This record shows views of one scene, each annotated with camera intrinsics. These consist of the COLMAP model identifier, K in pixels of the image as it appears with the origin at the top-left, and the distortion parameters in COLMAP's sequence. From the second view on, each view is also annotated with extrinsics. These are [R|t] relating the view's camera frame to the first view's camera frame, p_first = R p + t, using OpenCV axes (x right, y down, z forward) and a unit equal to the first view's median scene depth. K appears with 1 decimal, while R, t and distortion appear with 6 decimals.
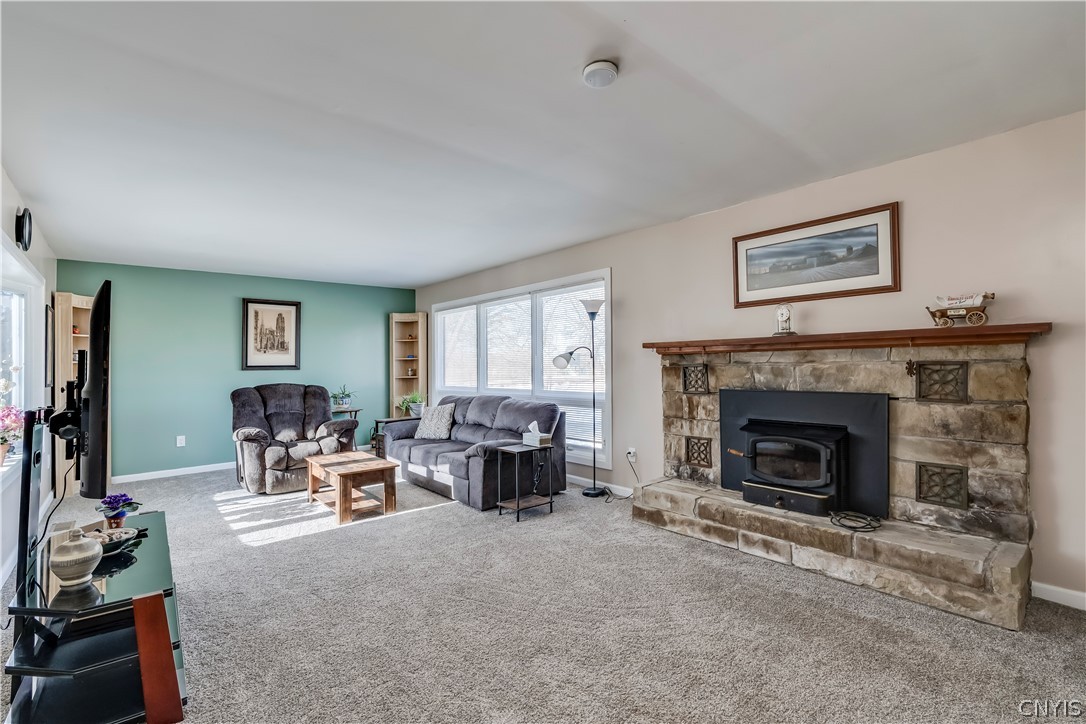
lens RADIAL K [[492.5, 0, 538.7], [0, 492.5, 356.2], [0, 0, 1]] dist [-0.014111, 0.004355]
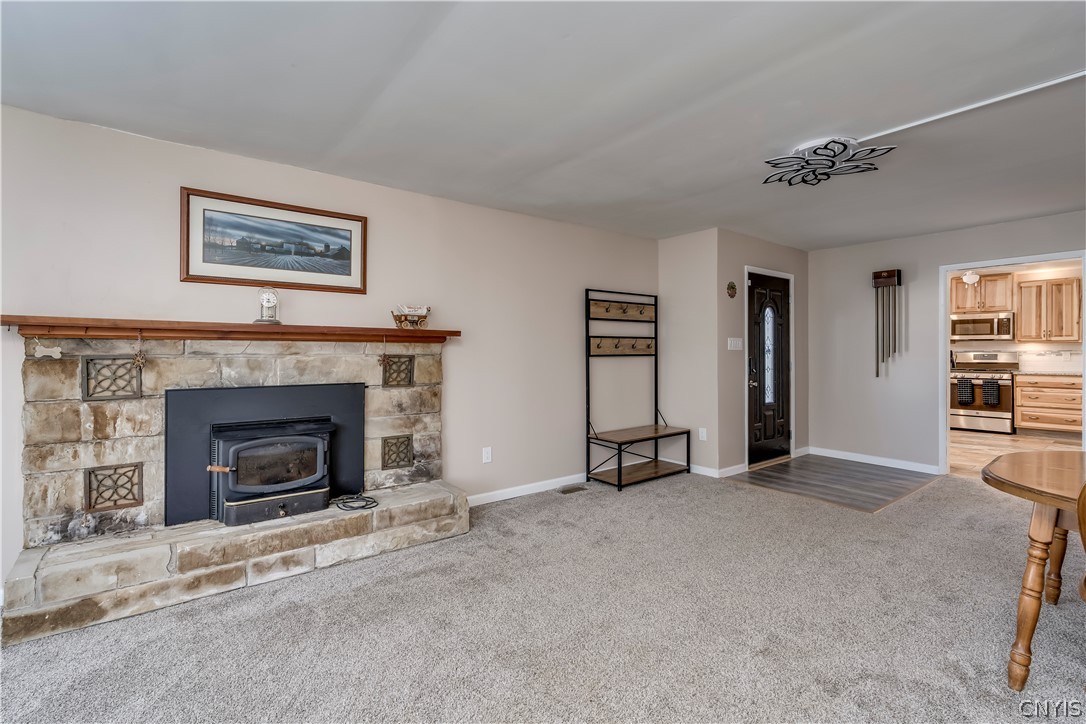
lens RADIAL K [[492.5, 0, 541.6], [0, 492.5, 355.3], [0, 0, 1]] dist [-0.014111, 0.004355]
pose [[0.040396, 0.017226, 0.999035, -0.327508], [-0.014971, 0.999750, -0.016633, 0.020059], [-0.999072, -0.014285, 0.040644, 0.423891]]
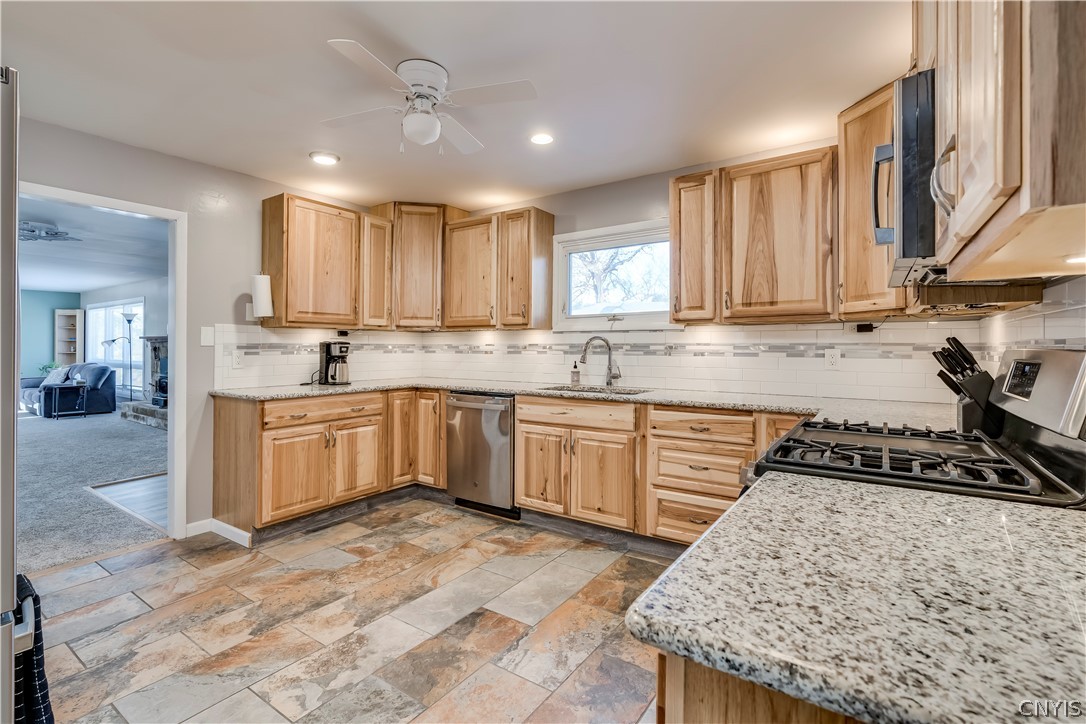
lens RADIAL K [[492.5, 0, 535.7], [0, 492.5, 345.8], [0, 0, 1]] dist [-0.014111, 0.004355]
pose [[0.964206, 0.020426, 0.264365, 1.447384], [-0.024200, 0.999646, 0.011023, -0.058022], [-0.264046, -0.017026, 0.964360, -1.637489]]
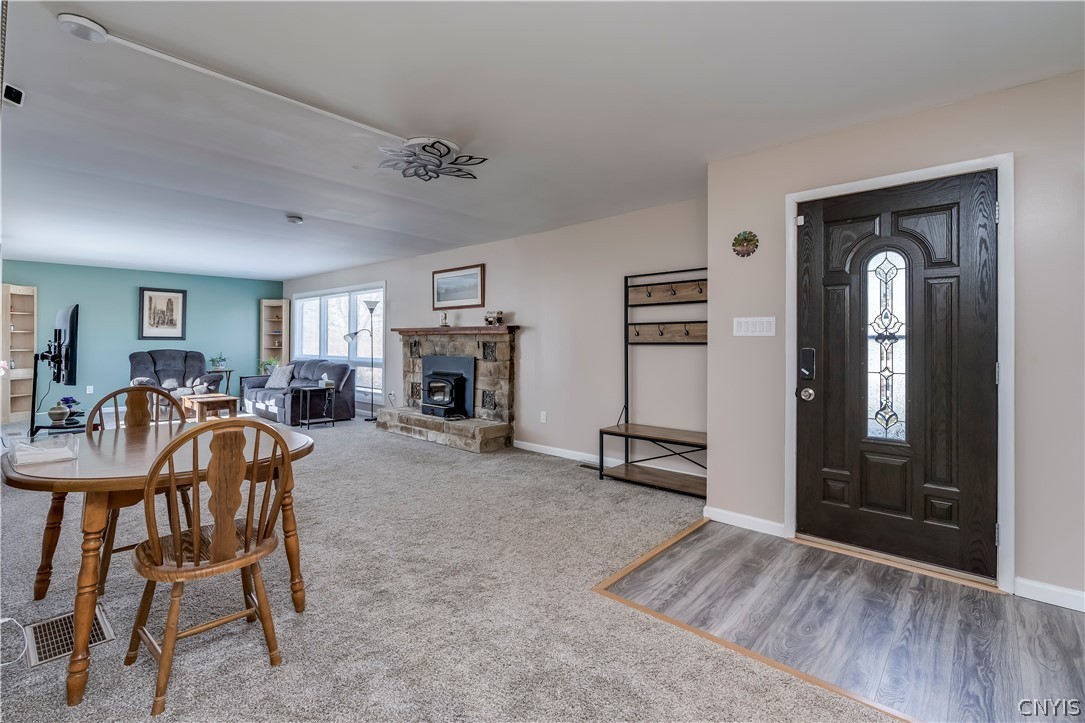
lens RADIAL K [[492.0, 0, 535.1], [0, 492.0, 344.9], [0, 0, 1]] dist [-0.014111, 0.004355]
pose [[0.991707, 0.019450, 0.127042, 0.551294], [-0.022476, 0.999496, 0.022426, -0.021229], [-0.126541, -0.025095, 0.991644, -0.851204]]
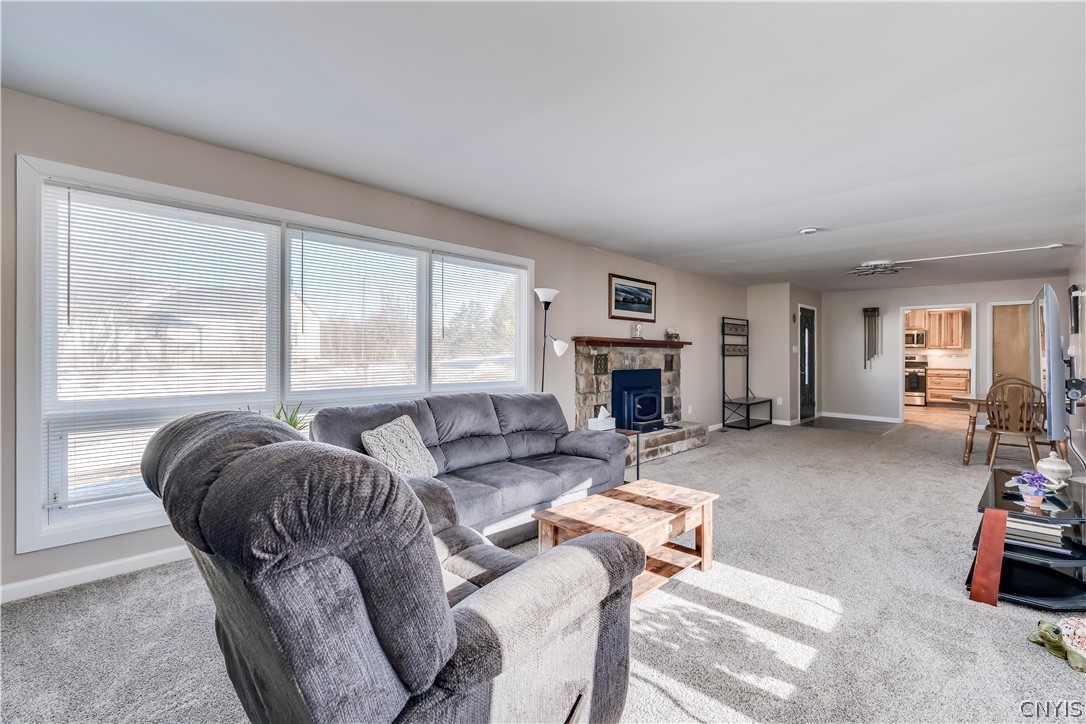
lens RADIAL K [[492.5, 0, 540.3], [0, 492.5, 356.0], [0, 0, 1]] dist [-0.014111, 0.004355]
pose [[-0.106905, 0.017245, 0.994120, -1.148172], [-0.017681, 0.999659, -0.019242, 0.056423], [-0.994112, -0.019634, -0.106564, 1.402413]]
